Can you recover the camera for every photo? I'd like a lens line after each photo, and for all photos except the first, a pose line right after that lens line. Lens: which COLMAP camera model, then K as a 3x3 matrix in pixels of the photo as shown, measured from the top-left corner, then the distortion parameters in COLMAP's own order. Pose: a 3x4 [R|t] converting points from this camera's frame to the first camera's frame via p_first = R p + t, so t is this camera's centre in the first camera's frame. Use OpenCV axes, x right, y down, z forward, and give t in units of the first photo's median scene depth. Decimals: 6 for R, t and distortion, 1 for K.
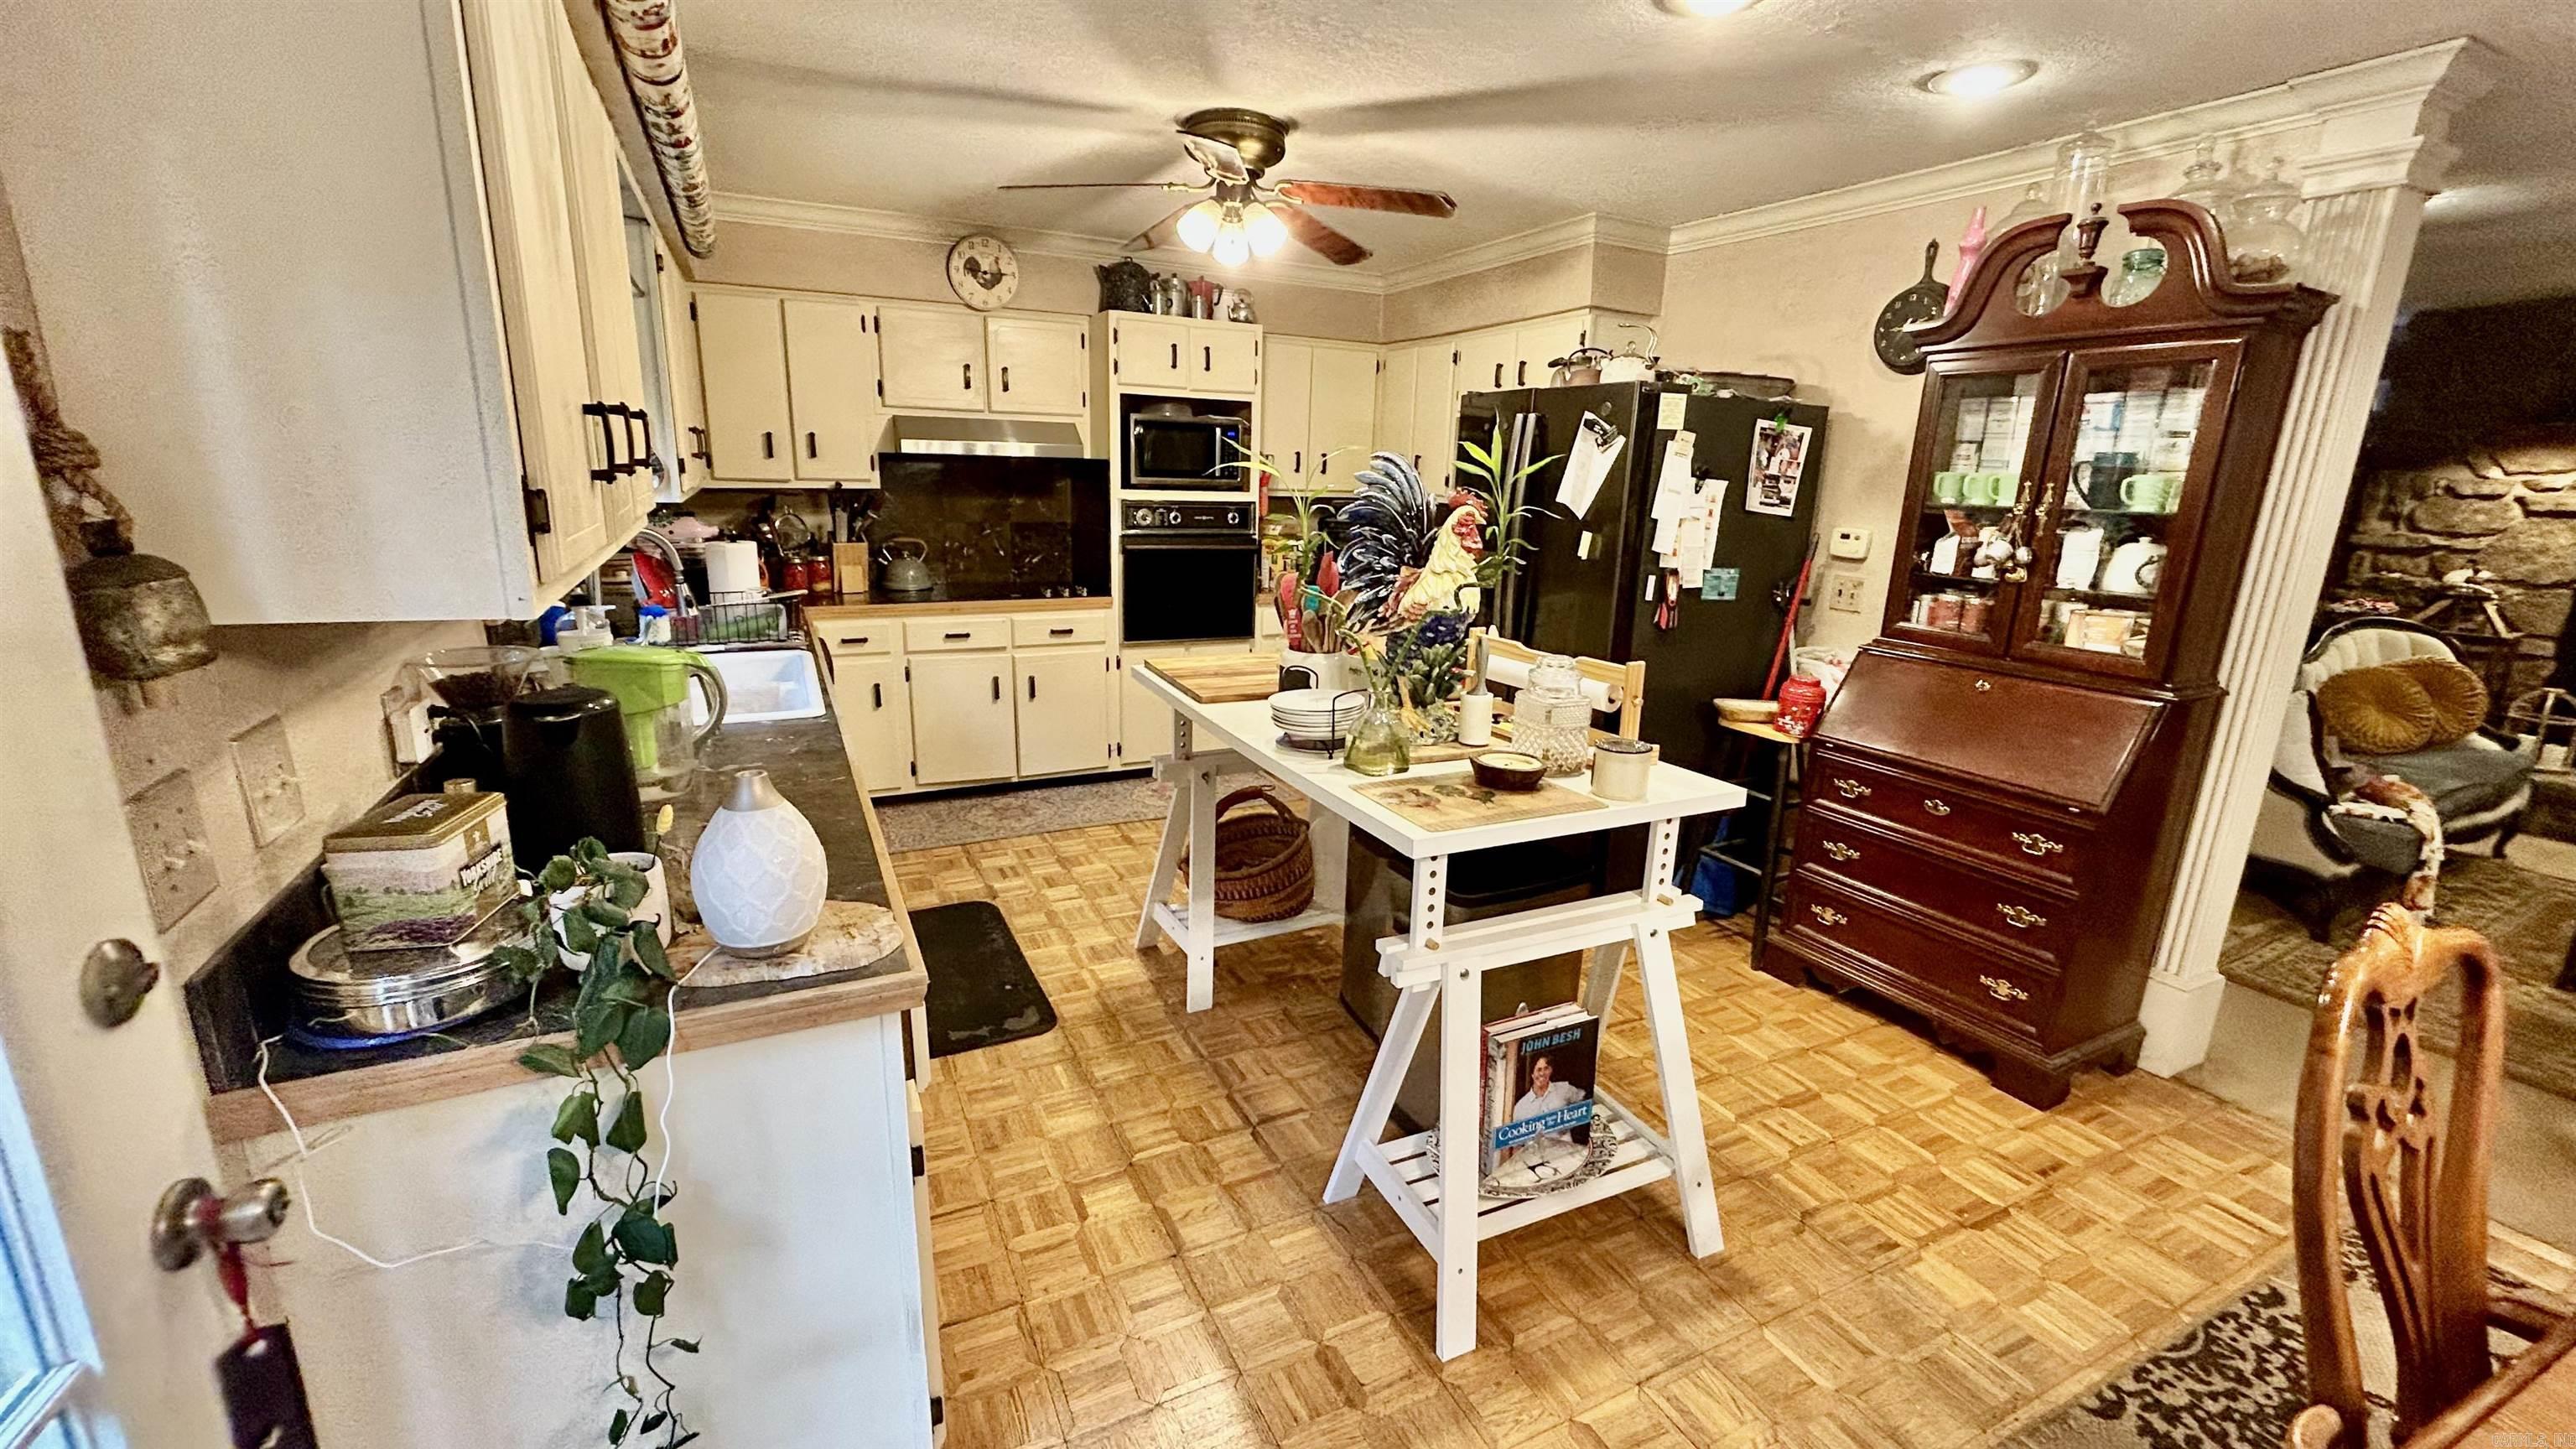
lens RADIAL K [[1035.9, 0, 1288.0], [0, 1035.9, 724.5], [0, 0, 1]] dist [0.001949, 0.000280]
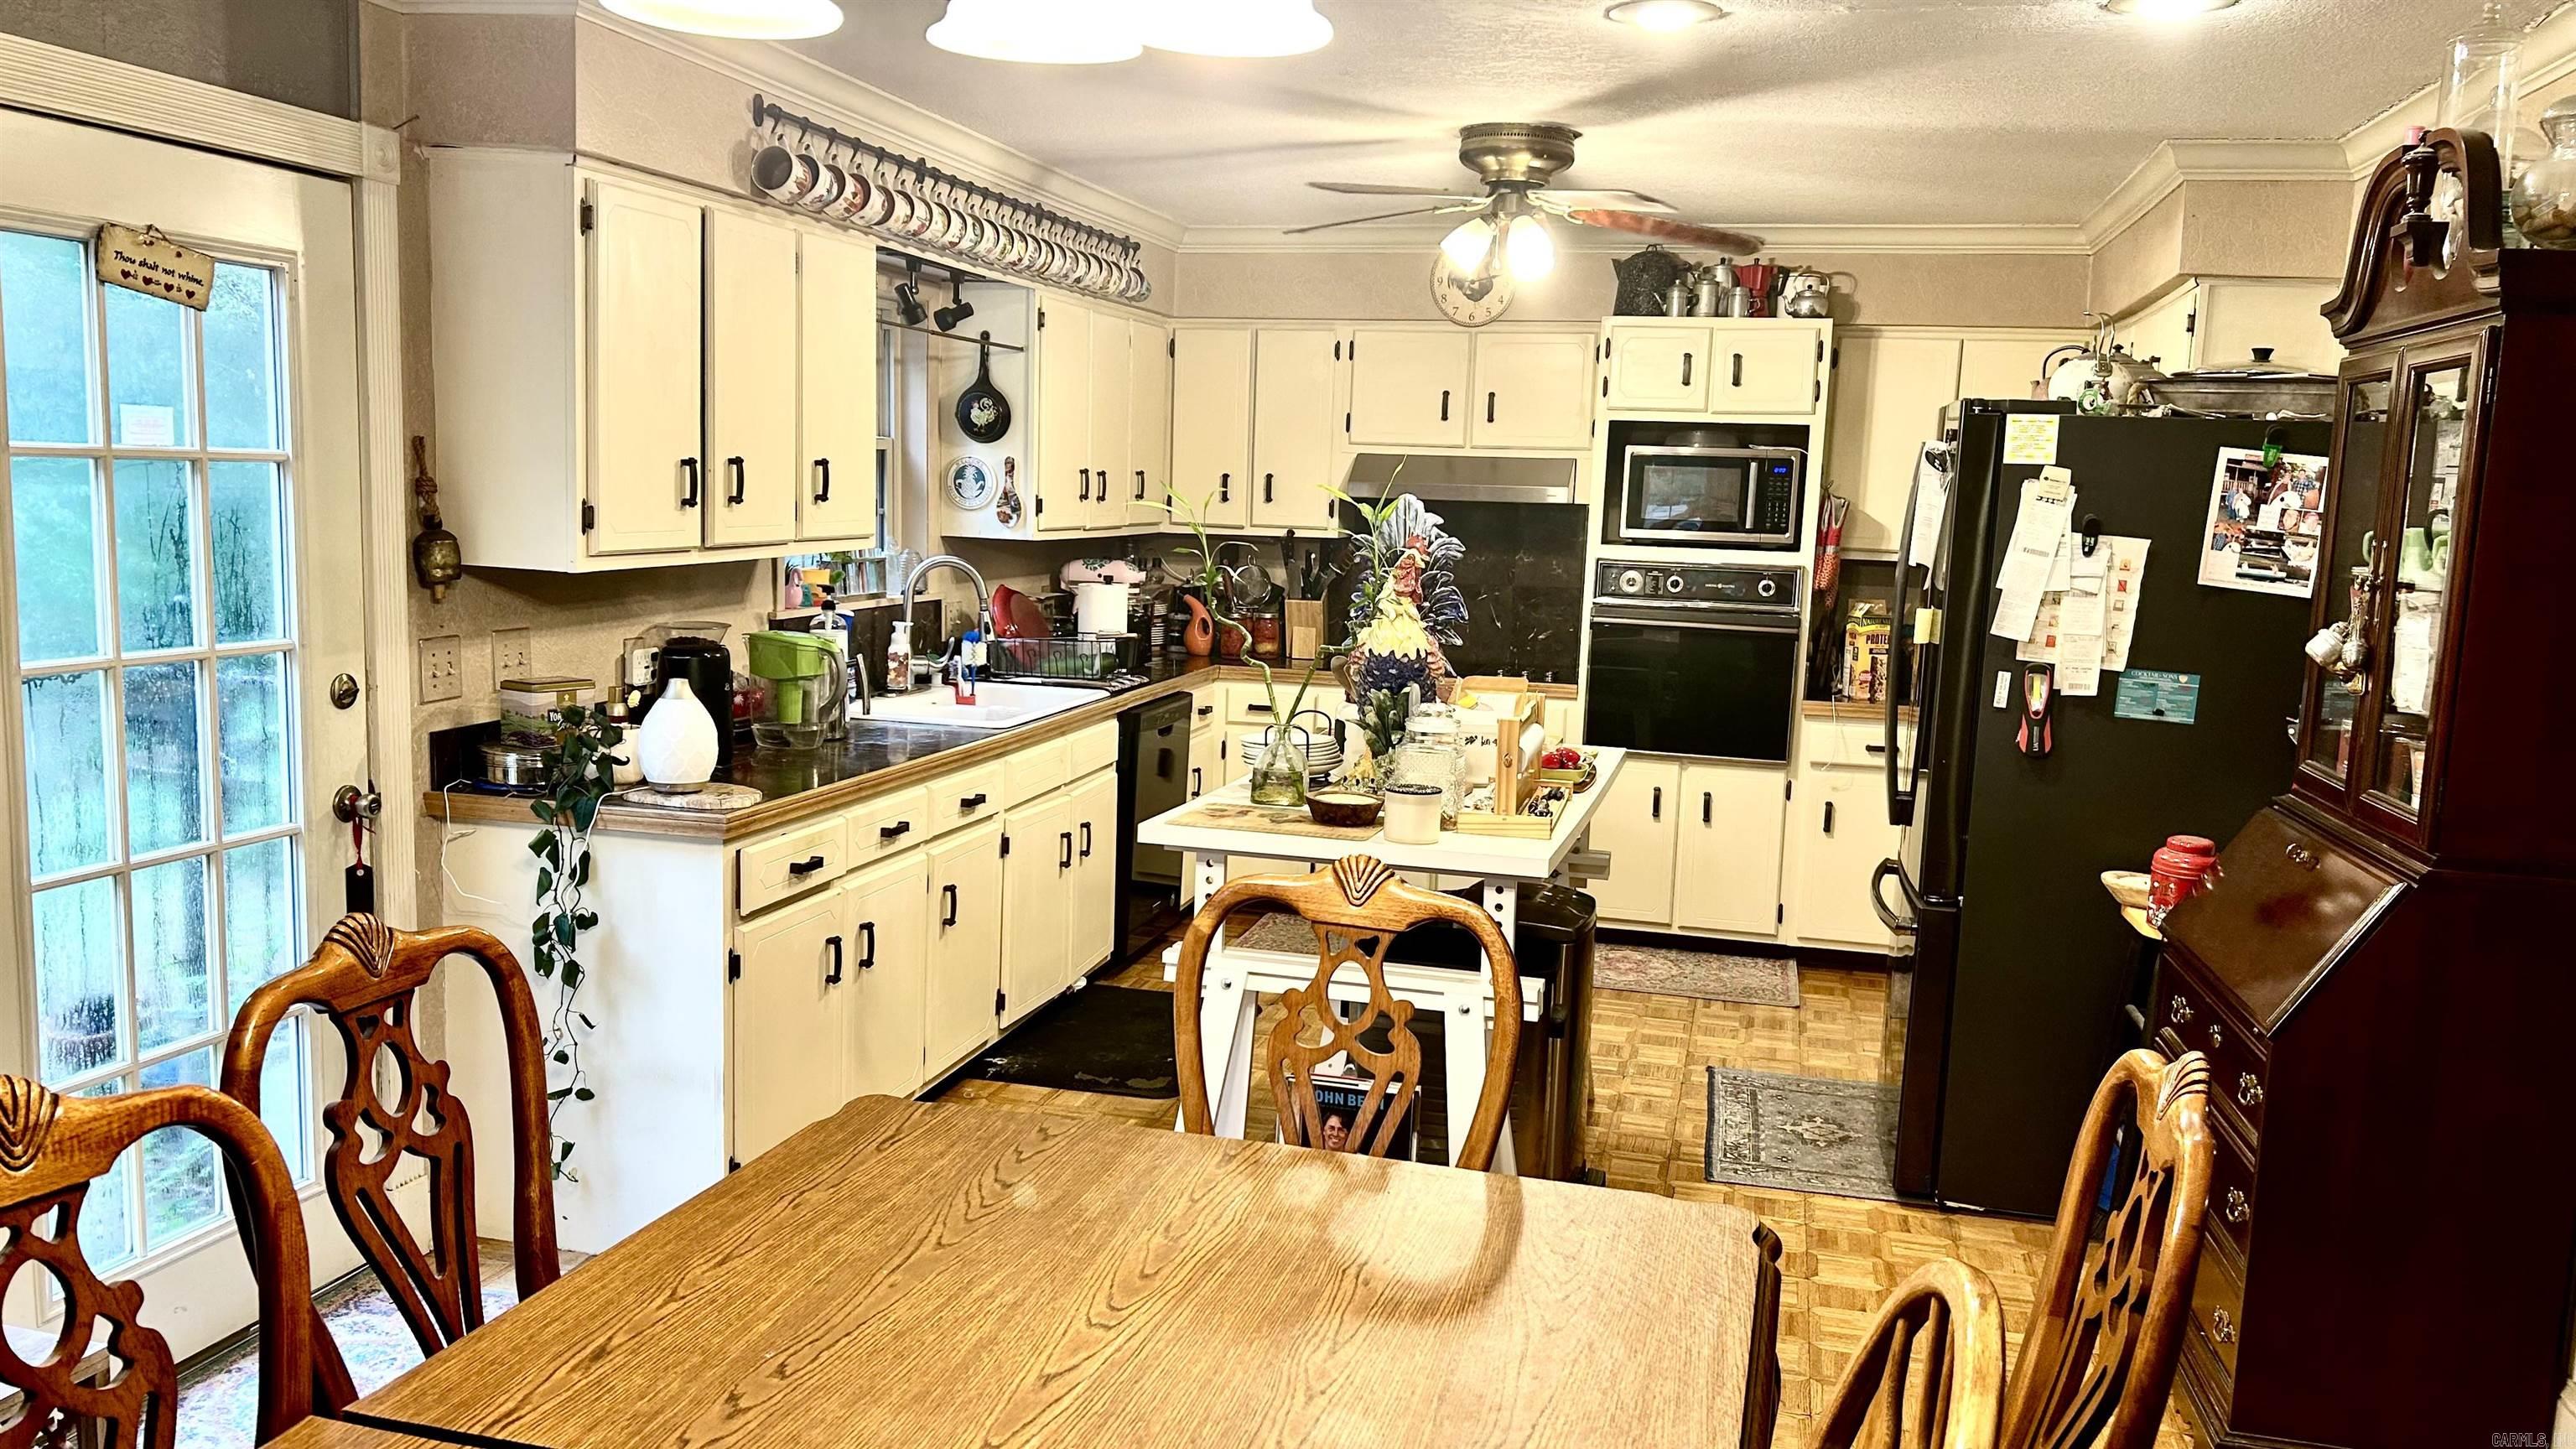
lens RADIAL K [[1963.1, 0, 1288.0], [0, 1963.1, 724.5], [0, 0, 1]] dist [0.067270, -0.074536]
pose [[0.755205, 0.079889, -0.650603, 0.696239], [-0.172378, 0.981815, -0.079532, 0.061900], [0.632417, 0.172213, 0.755242, -0.228102]]
